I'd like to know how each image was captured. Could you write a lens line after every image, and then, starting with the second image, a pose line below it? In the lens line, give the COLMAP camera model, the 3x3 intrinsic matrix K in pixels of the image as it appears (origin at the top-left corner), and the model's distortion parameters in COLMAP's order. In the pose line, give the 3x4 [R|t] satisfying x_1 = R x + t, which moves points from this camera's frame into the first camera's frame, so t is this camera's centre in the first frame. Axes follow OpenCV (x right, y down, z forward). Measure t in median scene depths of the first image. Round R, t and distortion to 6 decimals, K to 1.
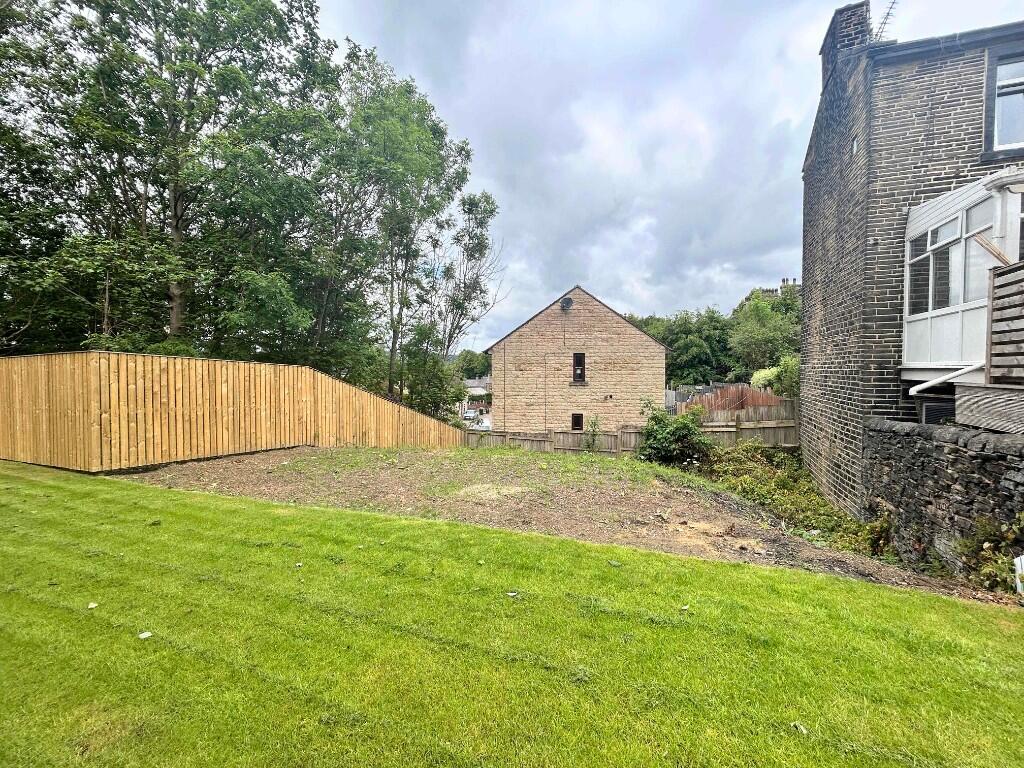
lens RADIAL K [[464.3, 0, 512.1], [0, 464.3, 384.3], [0, 0, 1]] dist [0.005328, 0.001313]
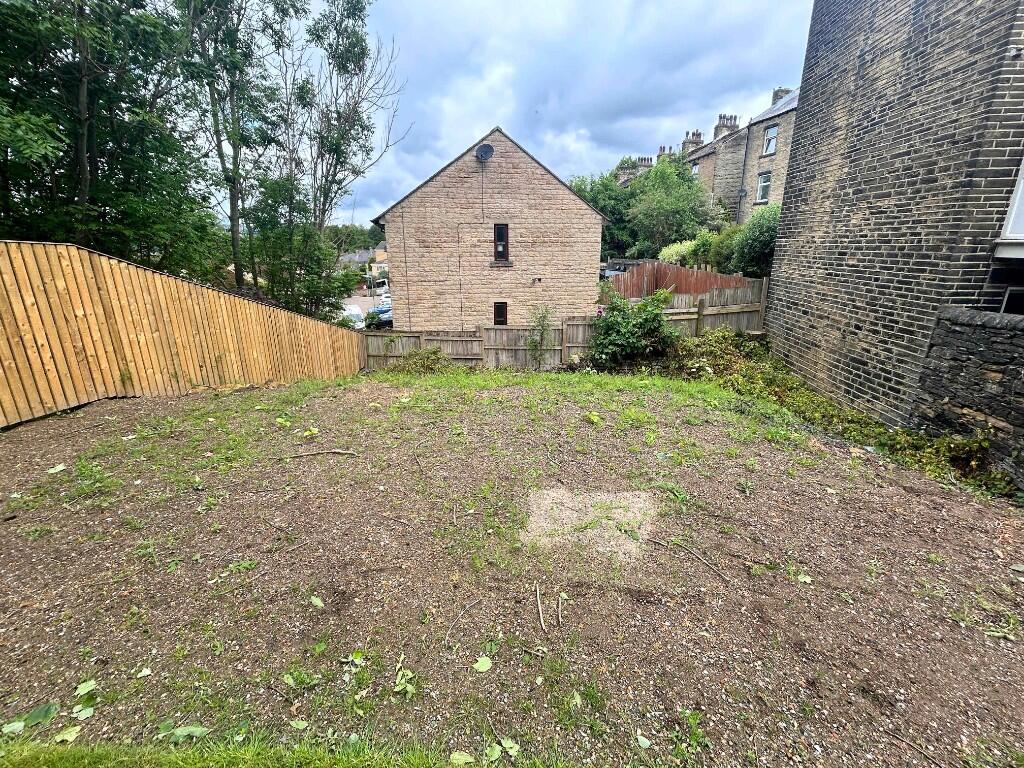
lens RADIAL K [[464.3, 0, 510.7], [0, 464.3, 379.9], [0, 0, 1]] dist [0.005328, 0.001313]
pose [[0.954987, -0.089497, 0.282825, -0.086964], [0.015900, 0.967477, 0.252459, -0.010537], [-0.296221, -0.236599, 0.925351, 0.216501]]
